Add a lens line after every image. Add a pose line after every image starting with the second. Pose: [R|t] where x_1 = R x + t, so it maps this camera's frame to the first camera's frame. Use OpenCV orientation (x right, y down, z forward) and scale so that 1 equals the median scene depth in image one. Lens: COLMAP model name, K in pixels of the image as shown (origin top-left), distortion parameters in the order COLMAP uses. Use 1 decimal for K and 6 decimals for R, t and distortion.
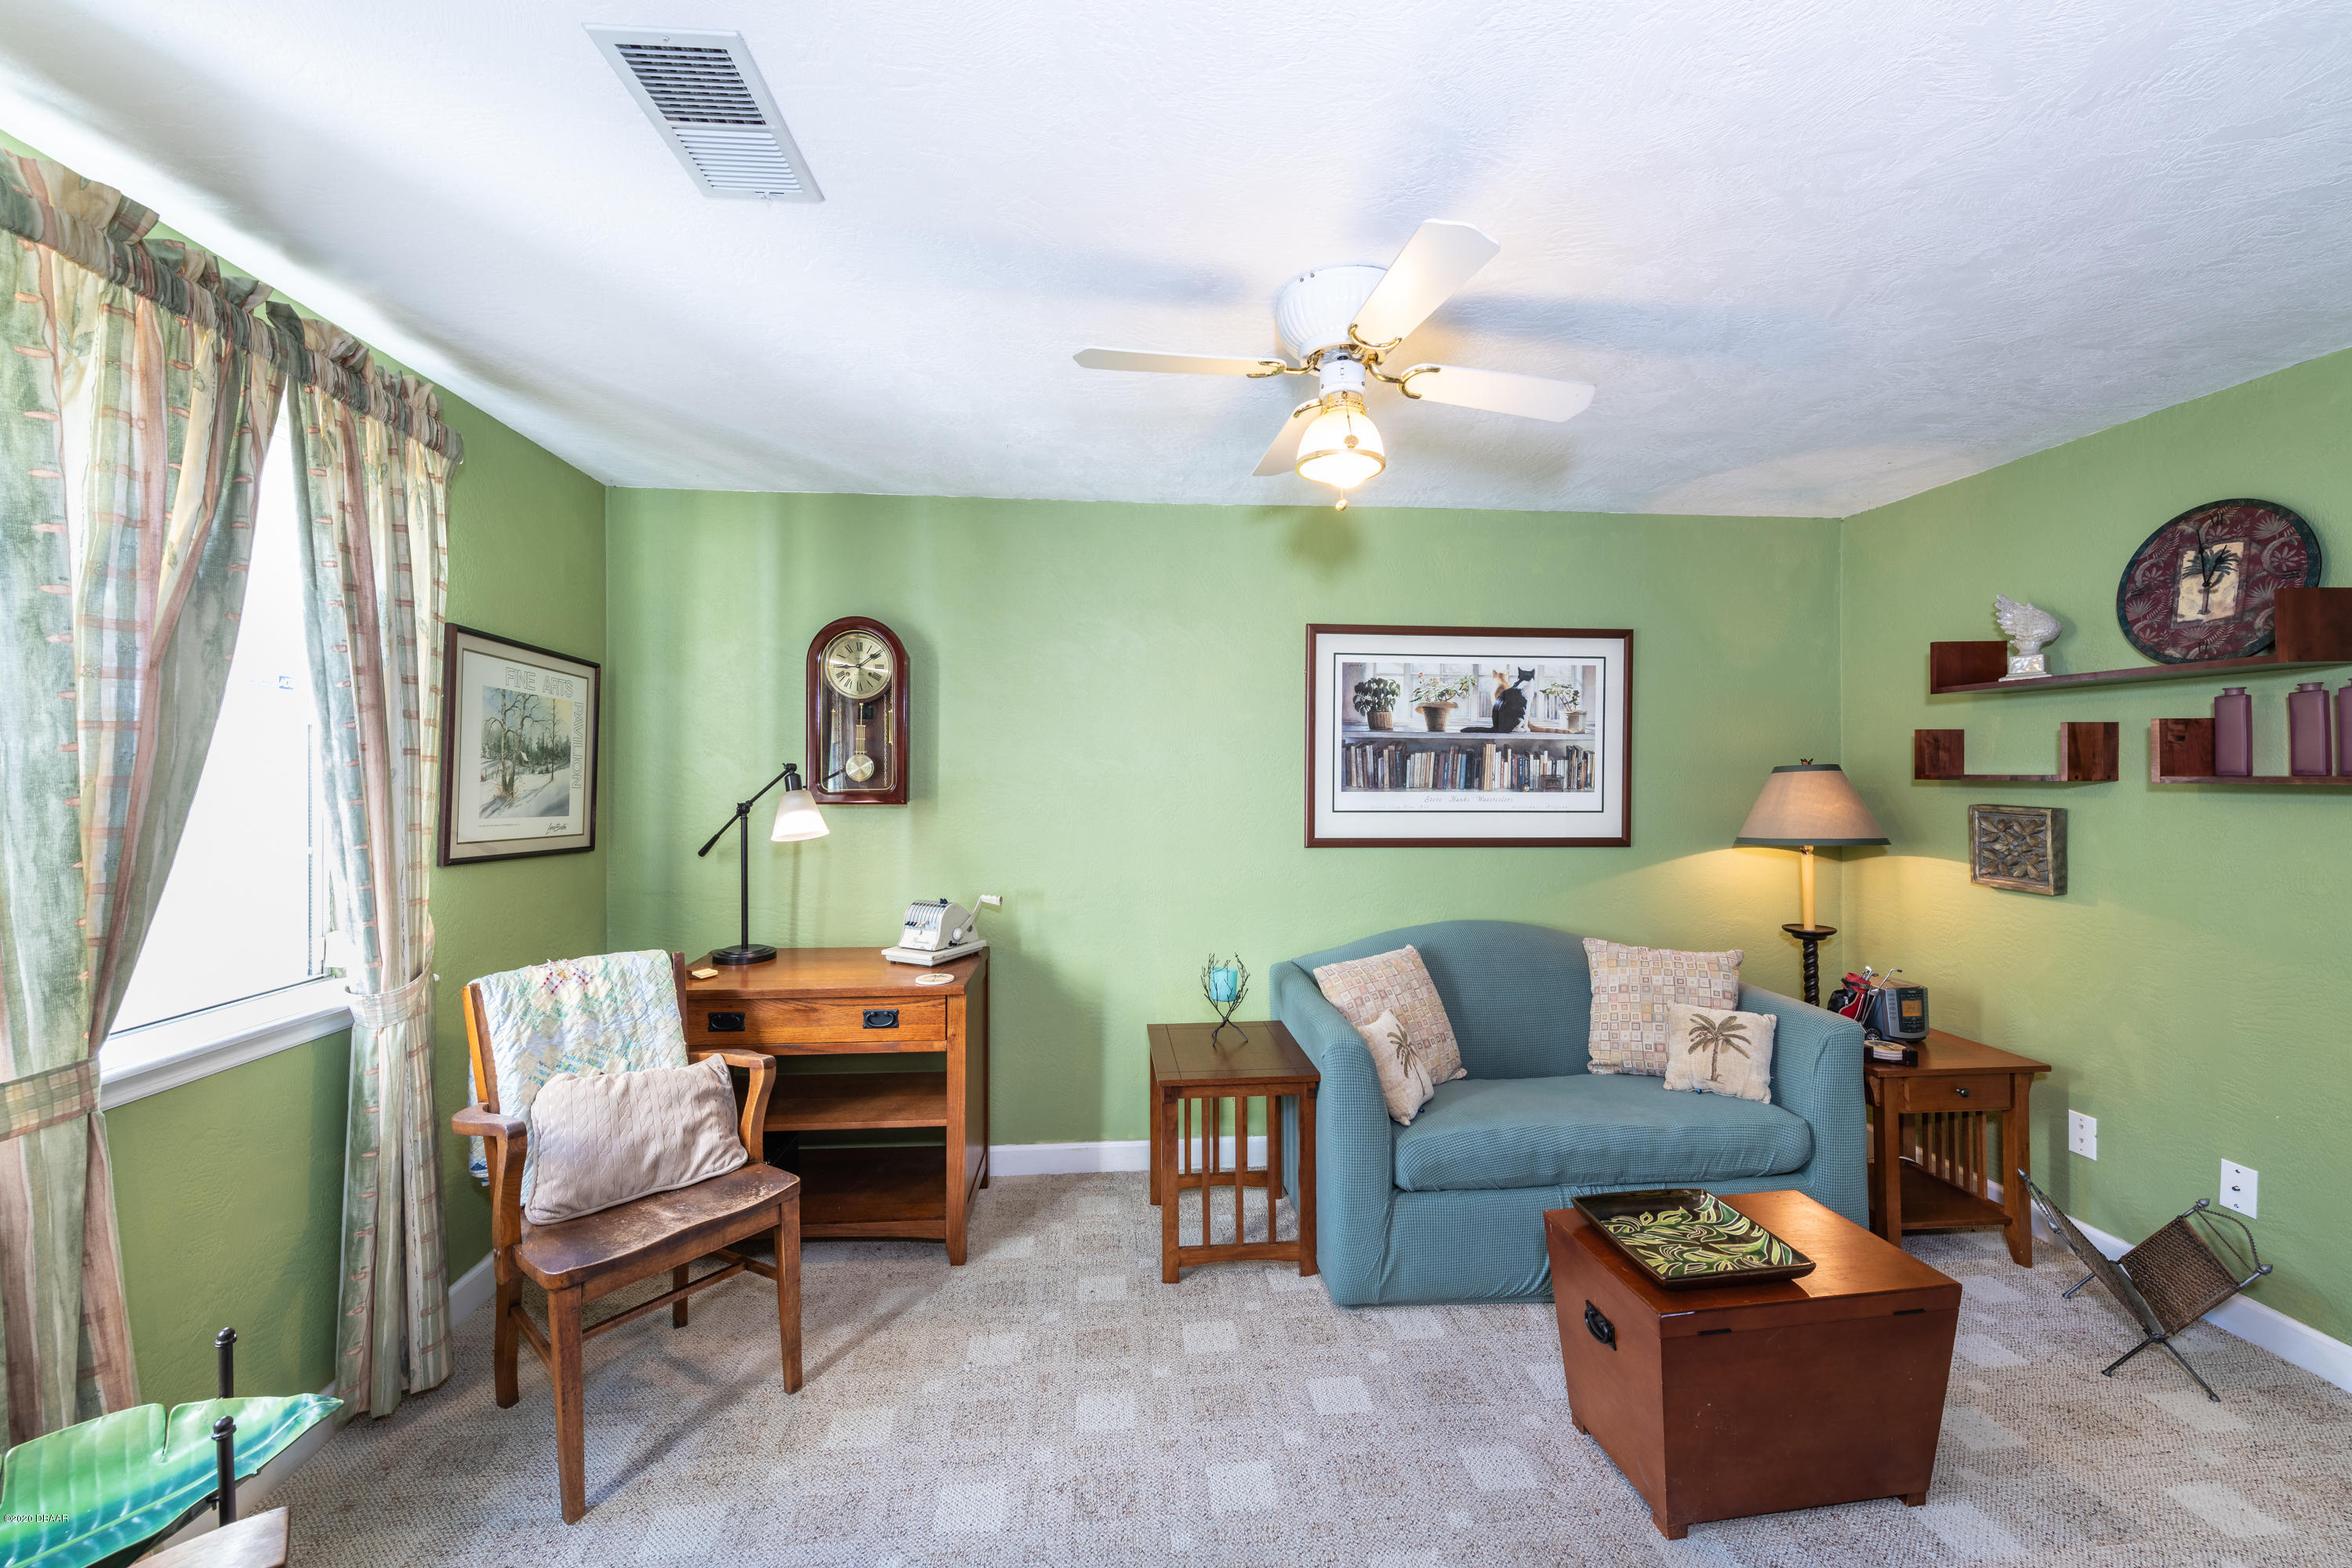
lens RADIAL K [[922.5, 0, 1180.9], [0, 922.5, 776.1], [0, 0, 1]] dist [0.002686, -0.000707]
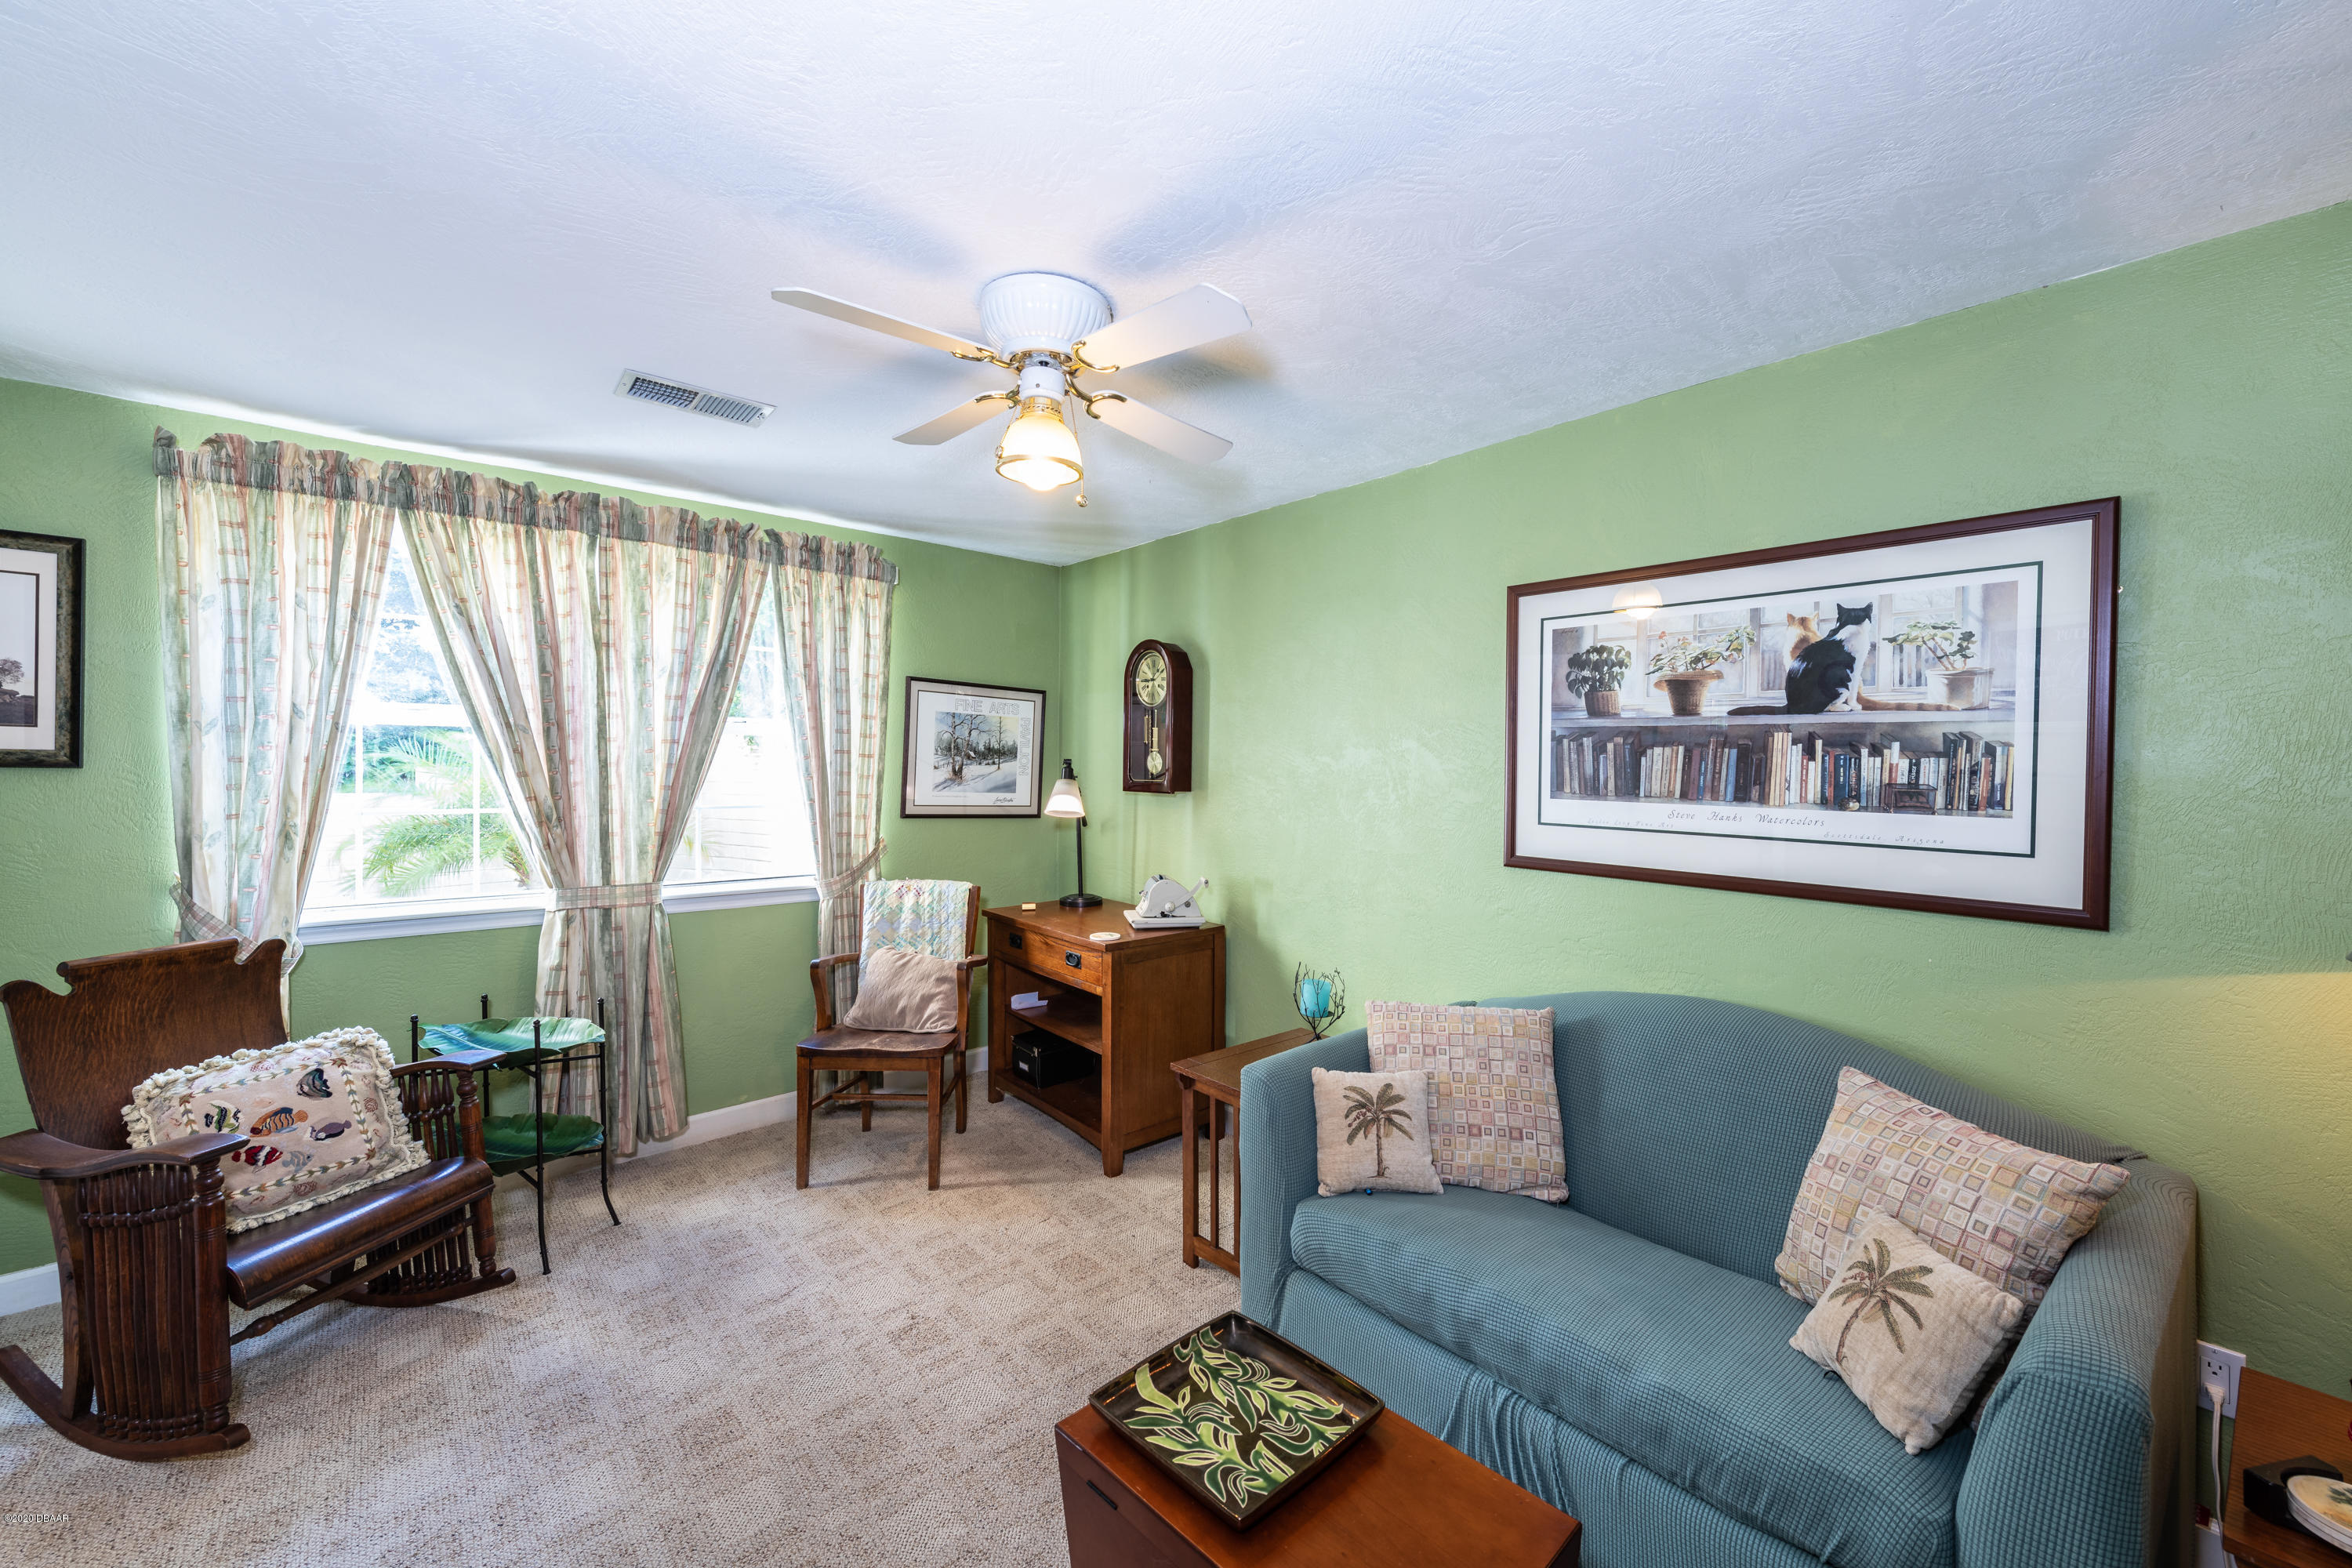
lens RADIAL K [[922.5, 0, 1180.9], [0, 922.5, 776.1], [0, 0, 1]] dist [0.002686, -0.000707]
pose [[0.573601, 0.018485, -0.818926, 0.626301], [-0.015687, 0.999810, 0.011581, -0.005682], [0.818984, 0.006203, 0.573782, 0.306259]]
